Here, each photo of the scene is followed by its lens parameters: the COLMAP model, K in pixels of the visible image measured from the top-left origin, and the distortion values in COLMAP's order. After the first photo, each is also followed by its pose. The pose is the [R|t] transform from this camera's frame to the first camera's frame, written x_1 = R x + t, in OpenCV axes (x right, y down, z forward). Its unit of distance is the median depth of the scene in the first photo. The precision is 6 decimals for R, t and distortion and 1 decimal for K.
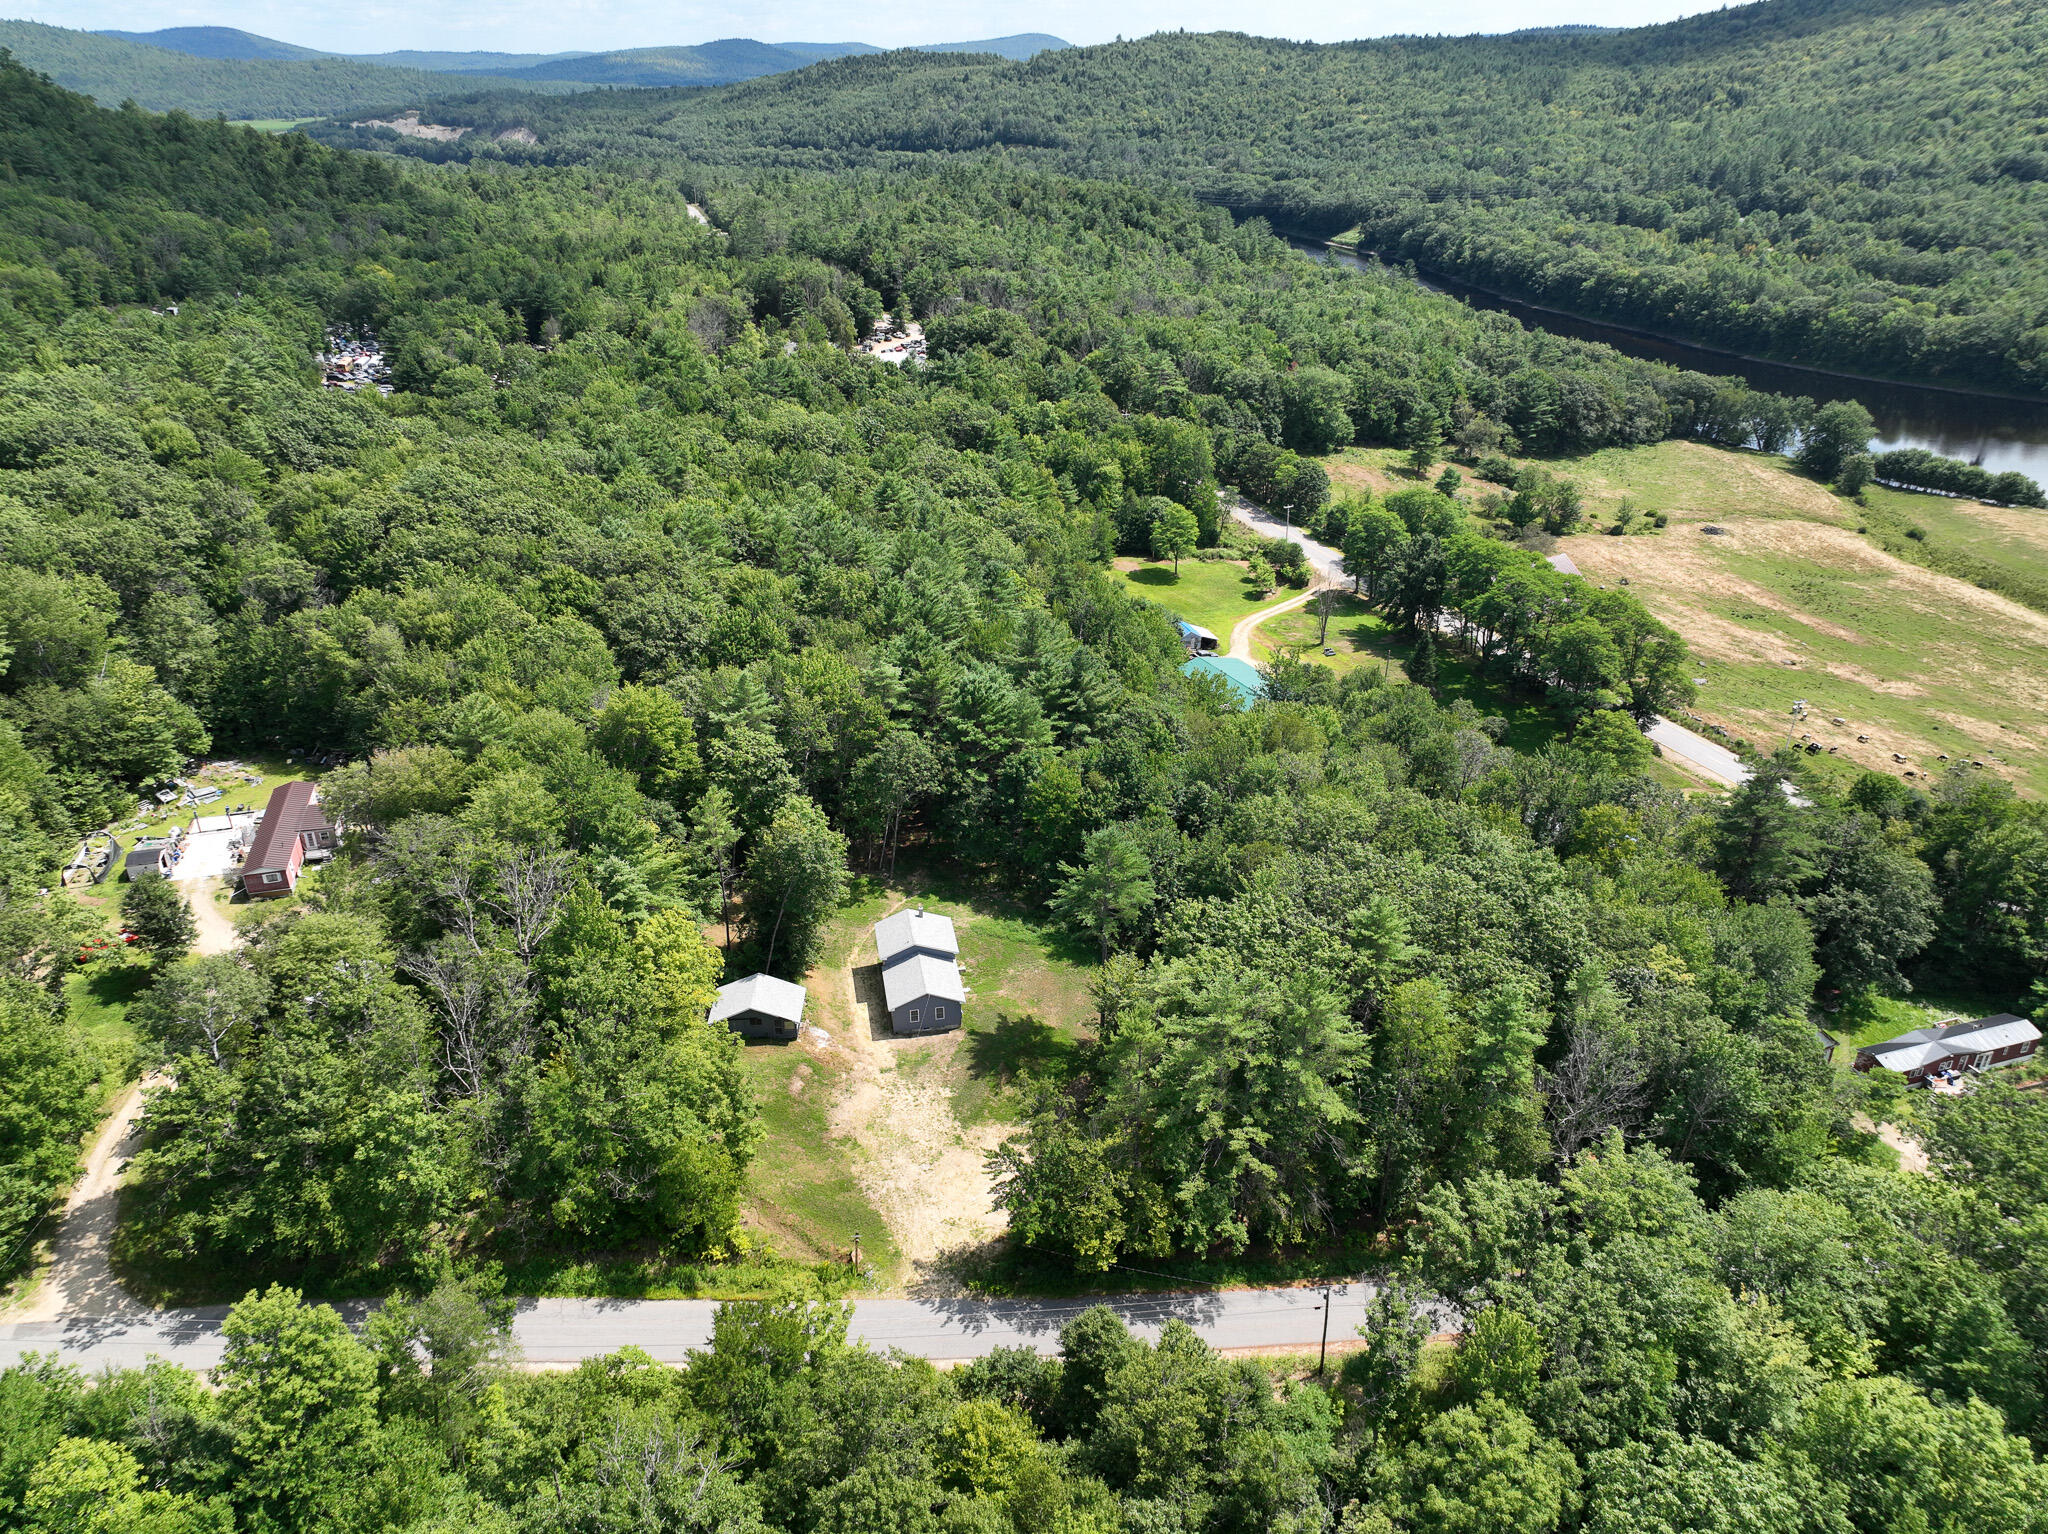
lens RADIAL K [[1444.4, 0, 1033.0], [0, 1444.4, 767.2], [0, 0, 1]] dist [-0.008963, 0.029665]
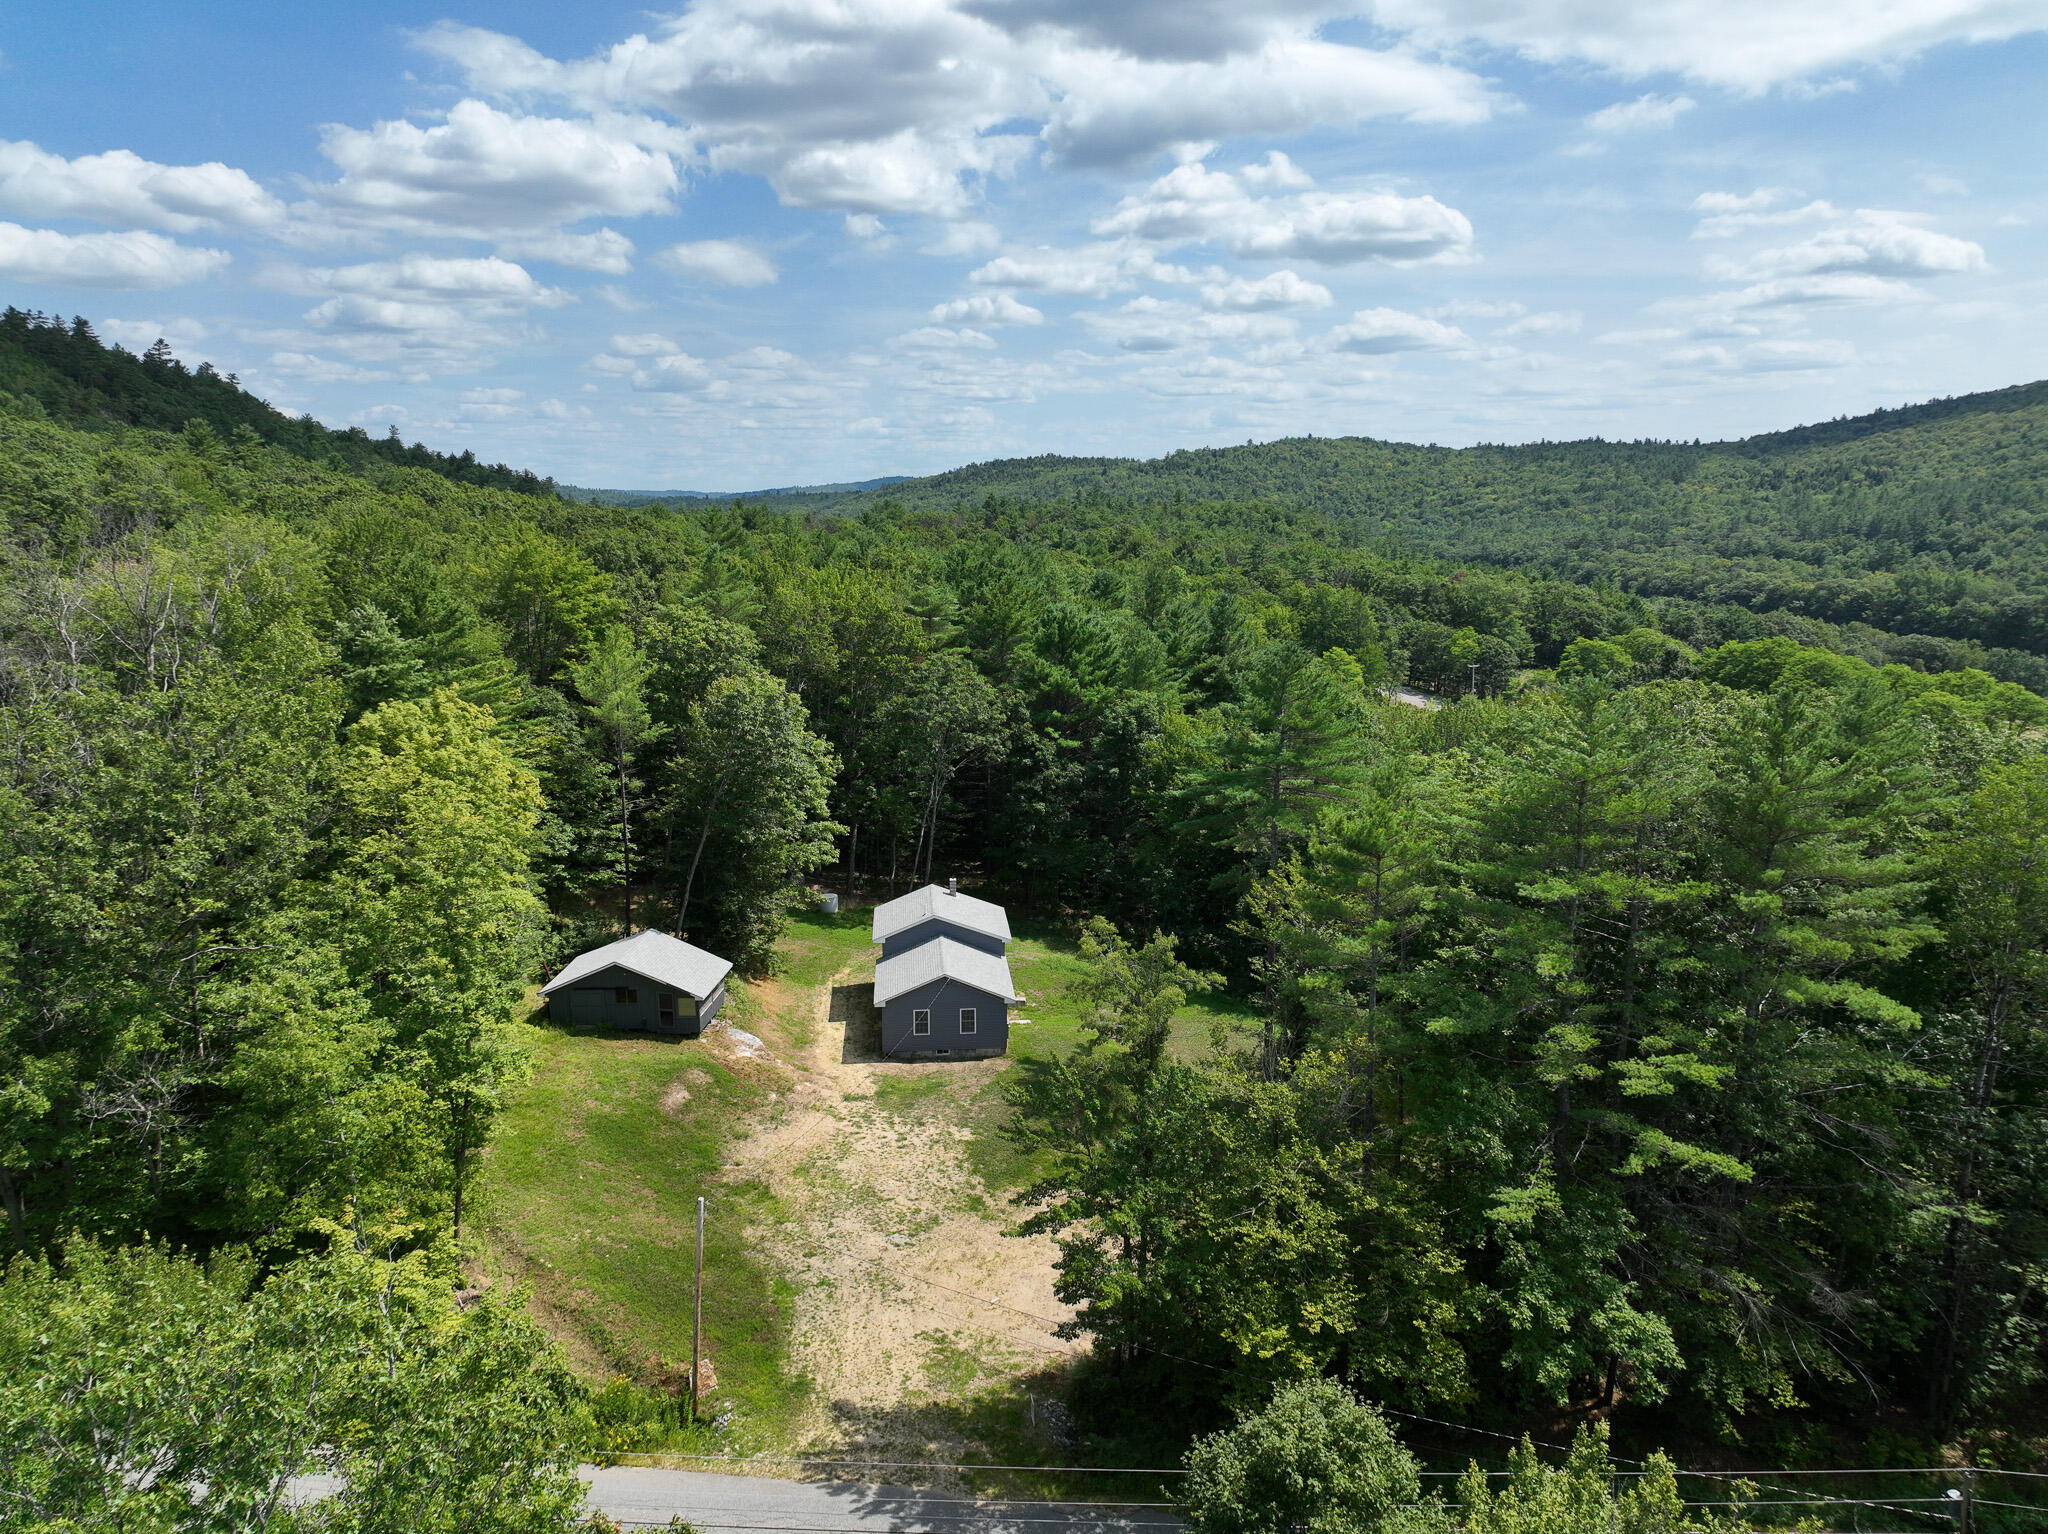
lens RADIAL K [[1444.4, 0, 1033.0], [0, 1444.4, 767.2], [0, 0, 1]] dist [-0.008963, 0.029665]
pose [[0.995778, 0.021638, -0.089209, 0.006788], [-0.045245, 0.961266, -0.271882, 0.219026], [0.079871, 0.274770, 0.958187, 0.436699]]
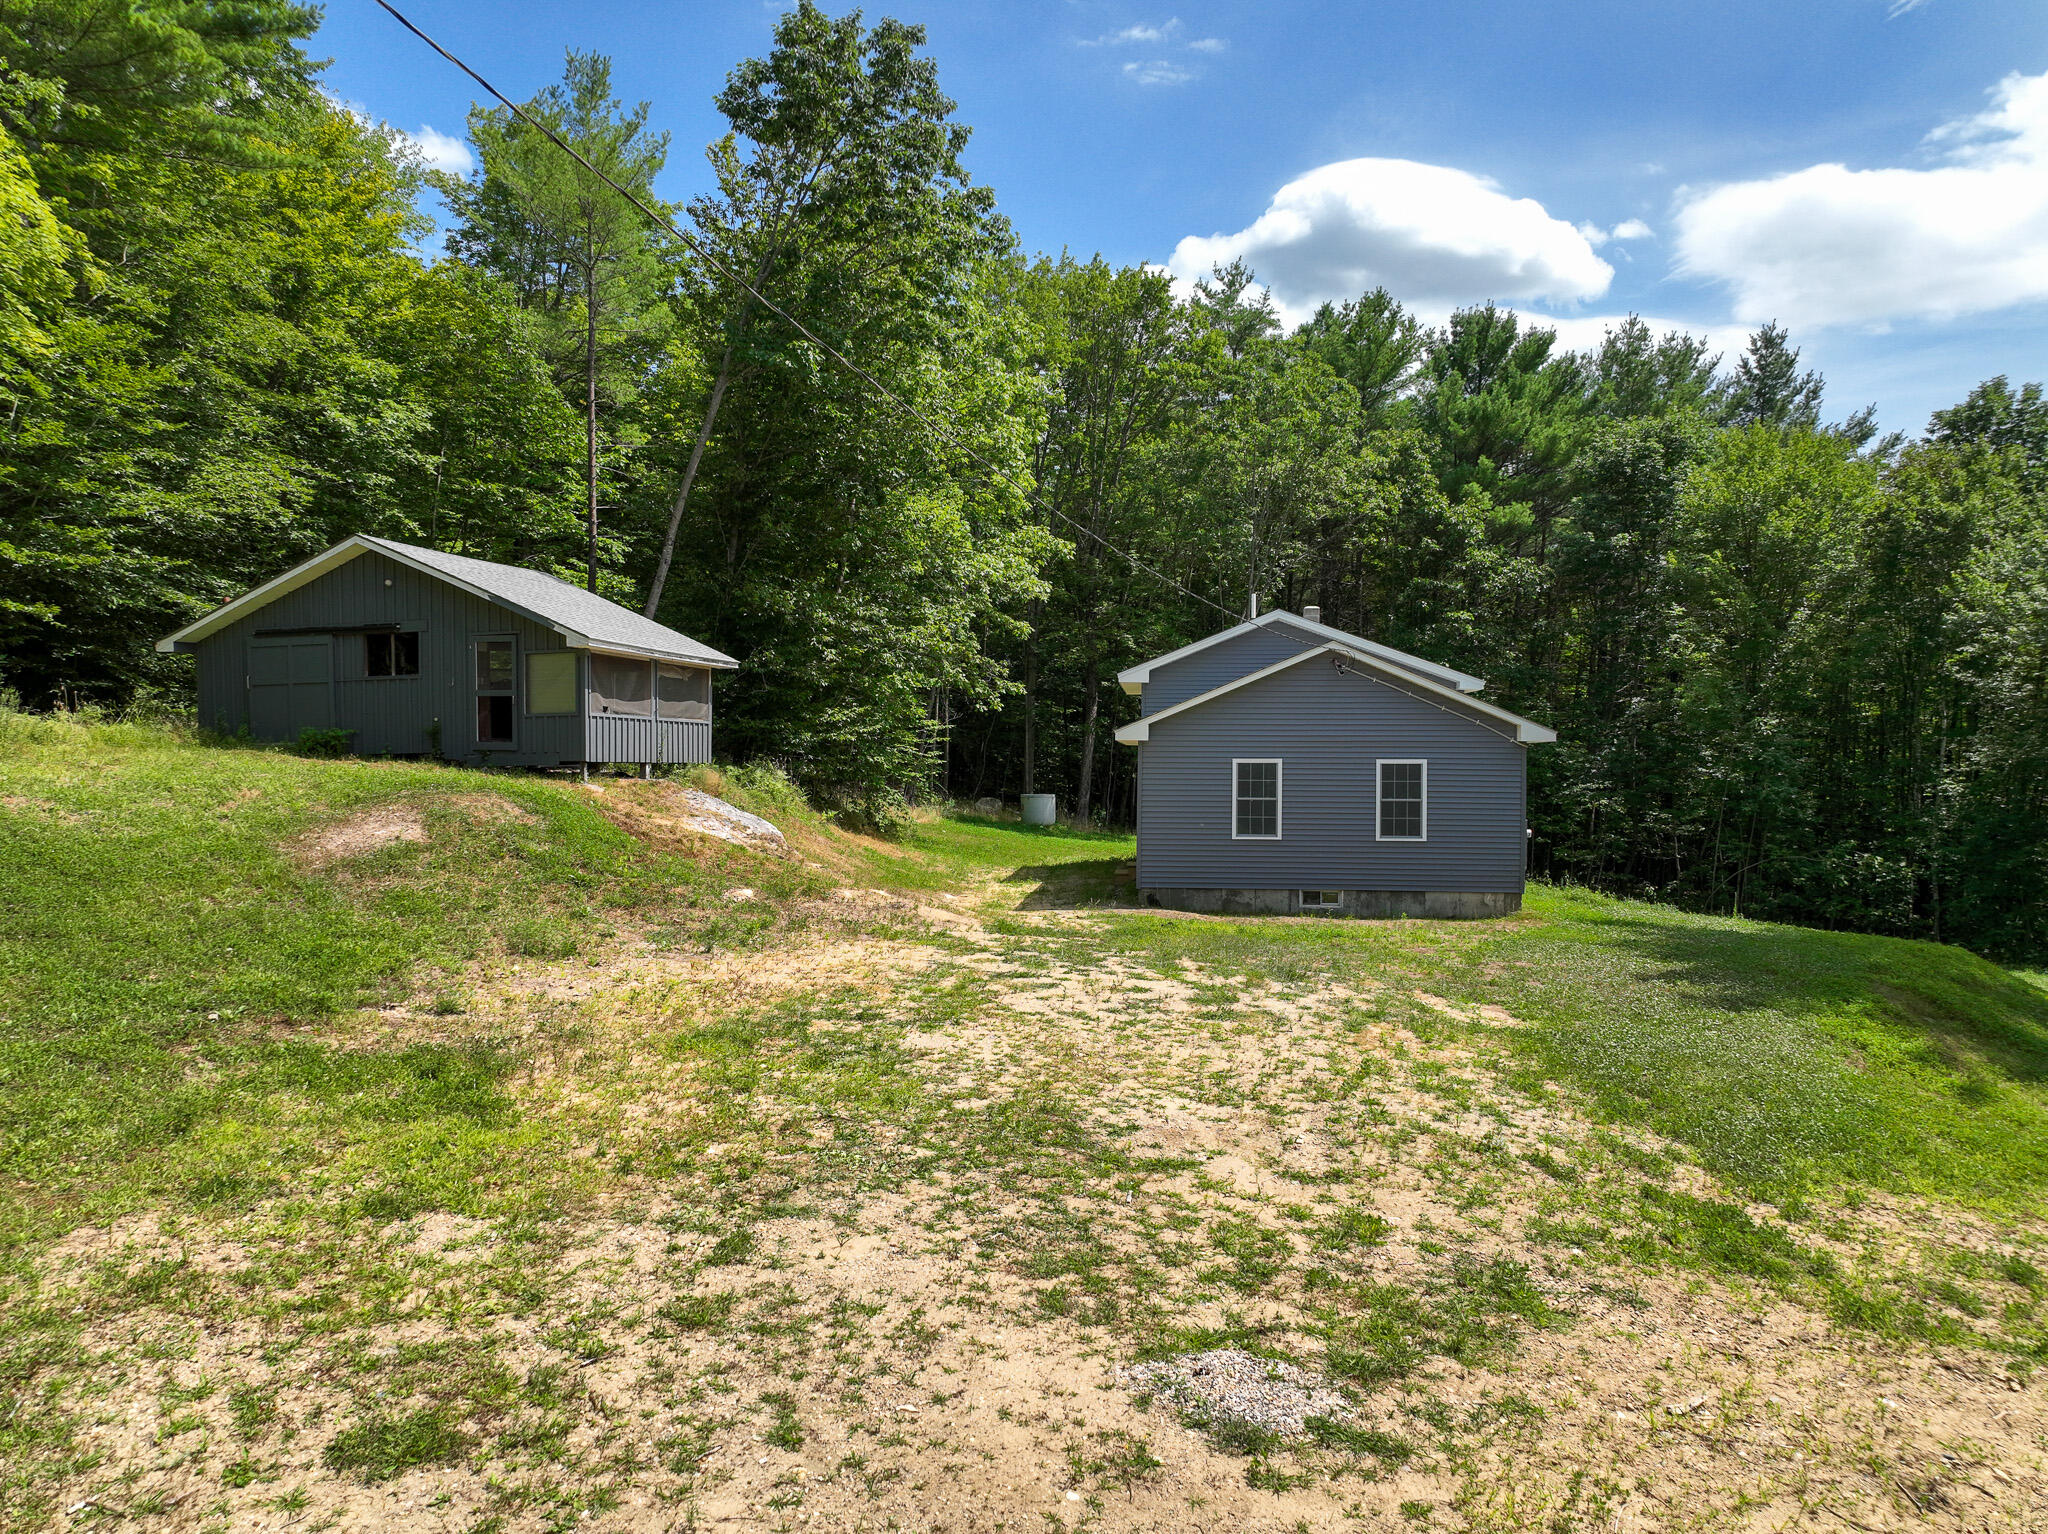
lens RADIAL K [[1444.4, 0, 1033.0], [0, 1444.4, 767.2], [0, 0, 1]] dist [-0.008963, 0.029665]
pose [[0.962968, 0.009899, -0.269432, -0.058668], [-0.127853, 0.896585, -0.424015, 0.240609], [0.237372, 0.442761, 0.864649, 0.809062]]
